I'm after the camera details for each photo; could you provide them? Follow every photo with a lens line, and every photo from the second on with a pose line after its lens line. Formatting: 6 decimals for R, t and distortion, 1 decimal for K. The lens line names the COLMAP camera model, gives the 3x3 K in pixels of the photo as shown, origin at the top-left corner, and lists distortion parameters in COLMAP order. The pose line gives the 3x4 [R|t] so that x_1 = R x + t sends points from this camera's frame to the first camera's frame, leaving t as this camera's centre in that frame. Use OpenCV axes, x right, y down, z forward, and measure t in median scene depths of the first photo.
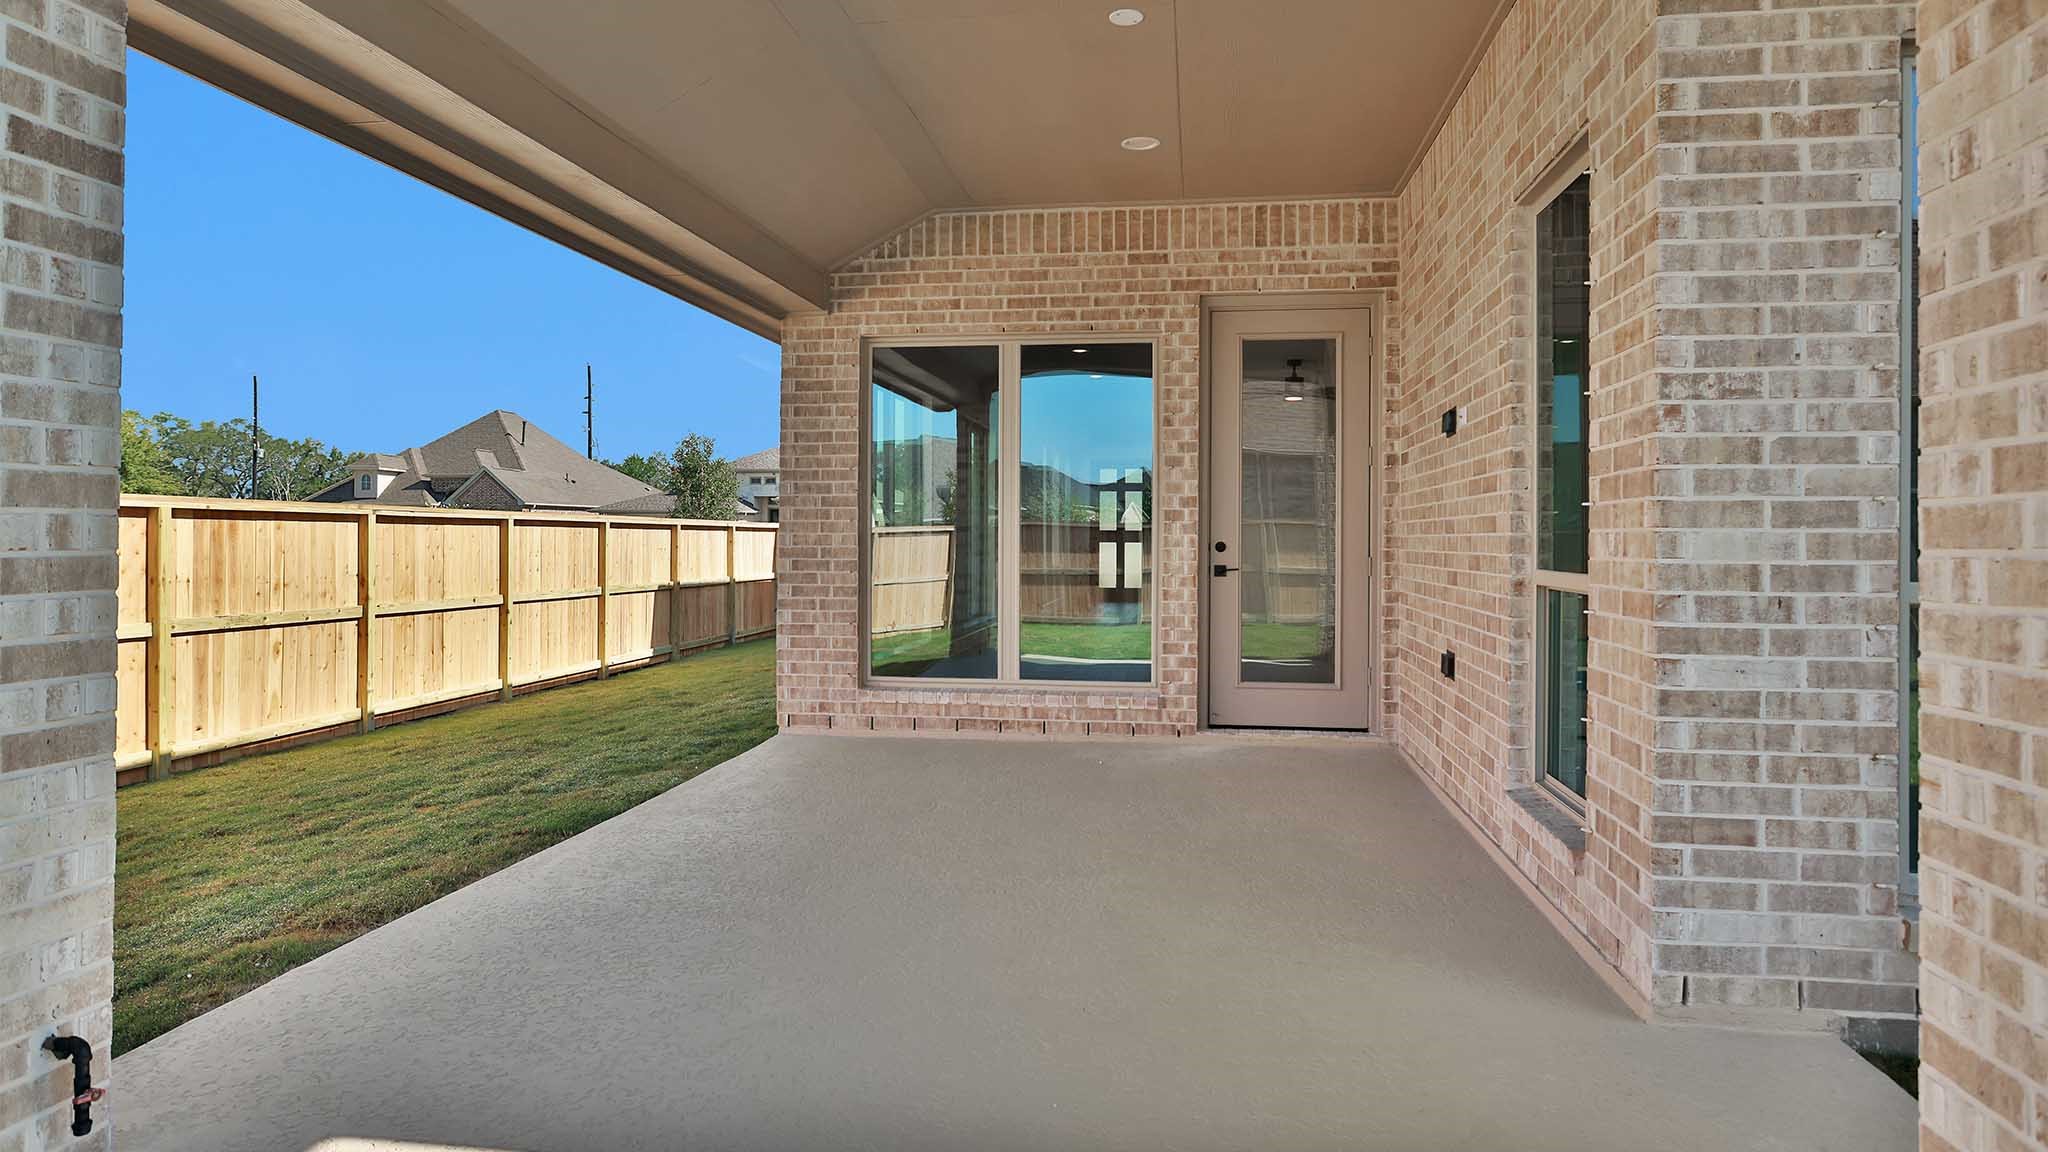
lens RADIAL K [[1206.8, 0, 1016.2], [0, 1206.8, 529.5], [0, 0, 1]] dist [-0.000827, 0.000560]
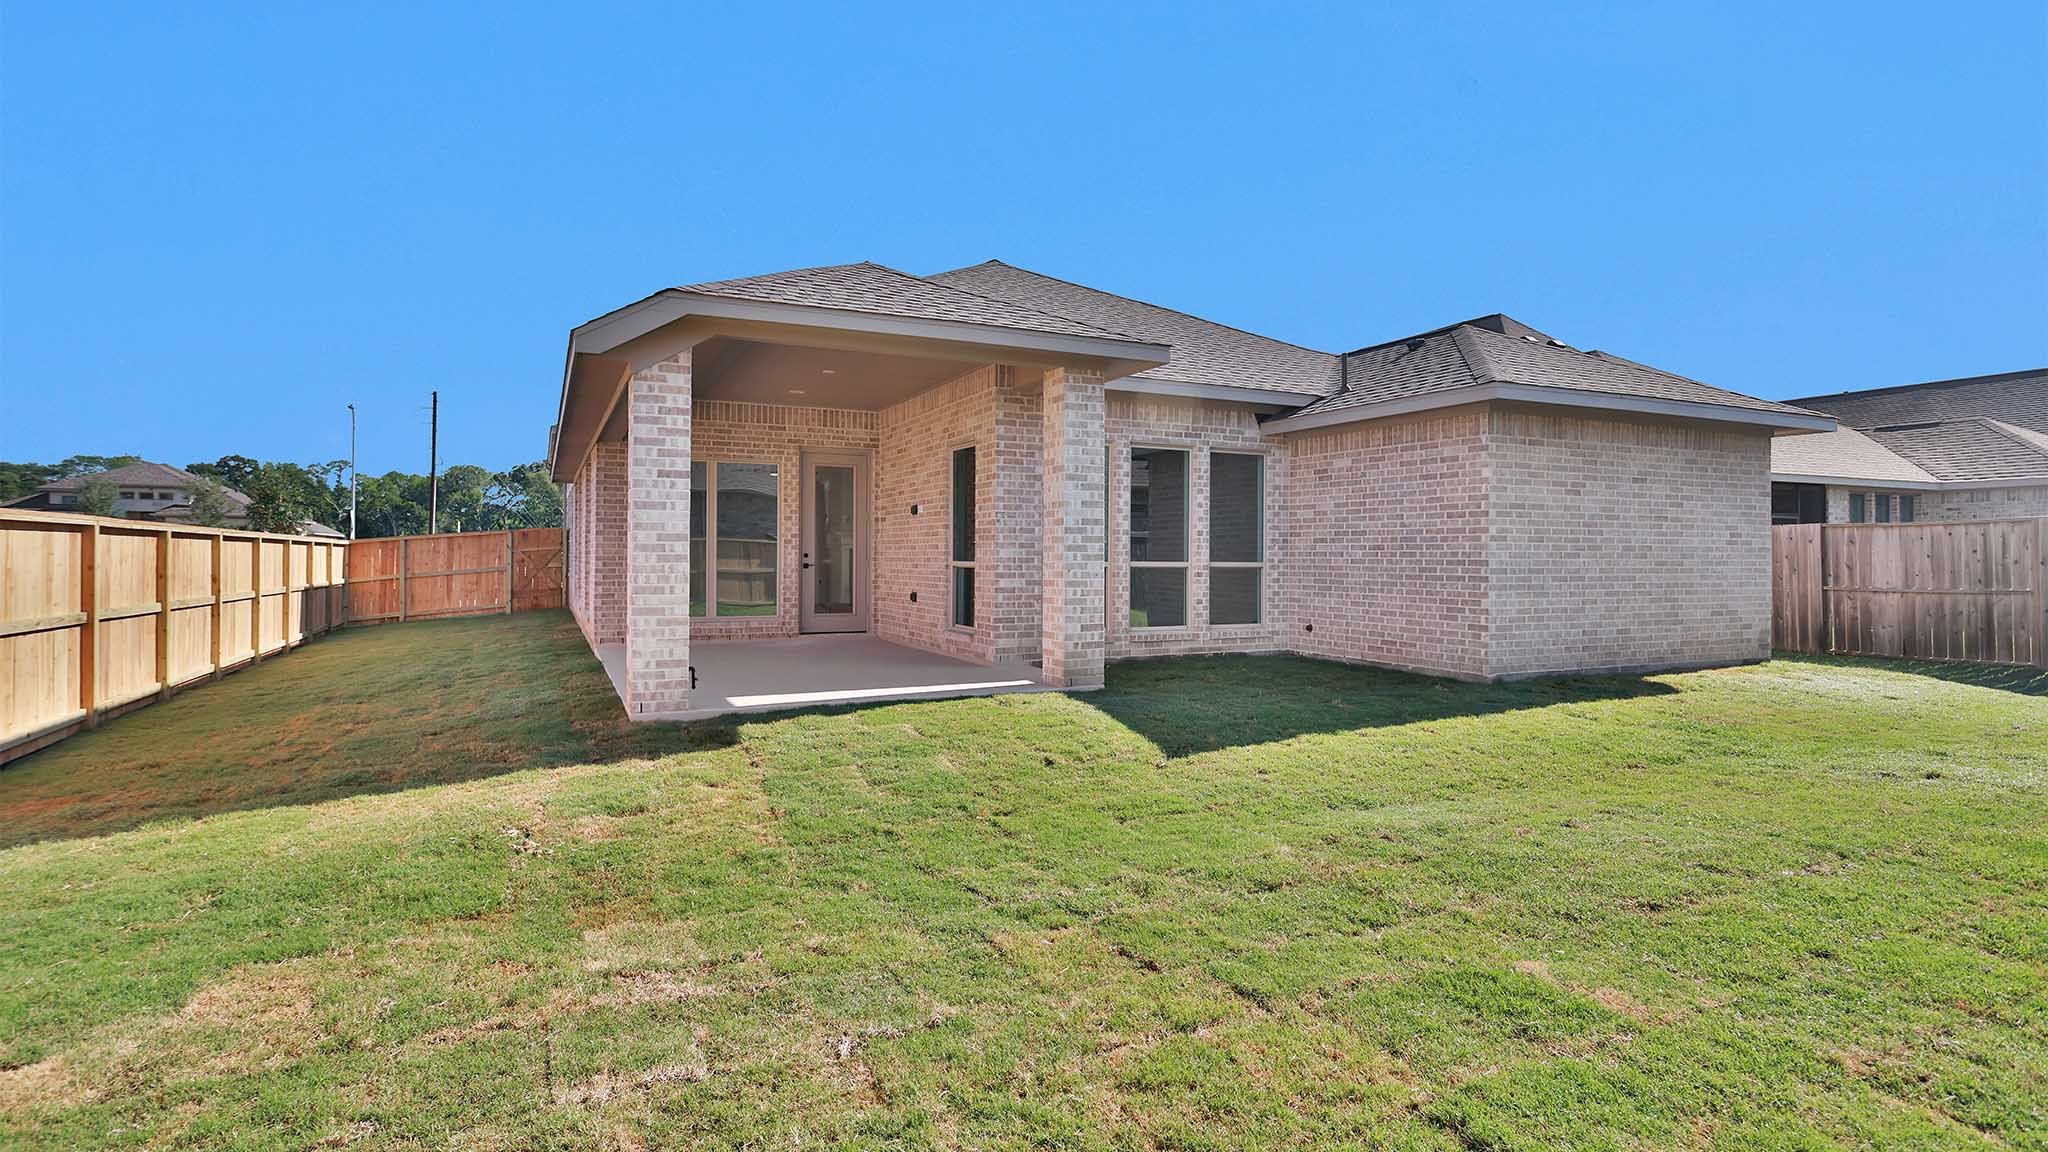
lens RADIAL K [[983.8, 0, 1027.0], [0, 983.8, 561.5], [0, 0, 1]] dist [-0.002324, -0.000031]
pose [[0.823260, -0.003219, 0.567656, -0.831877], [-0.004993, 0.999904, 0.012912, -0.000623], [-0.567643, -0.013465, 0.823165, -1.184012]]
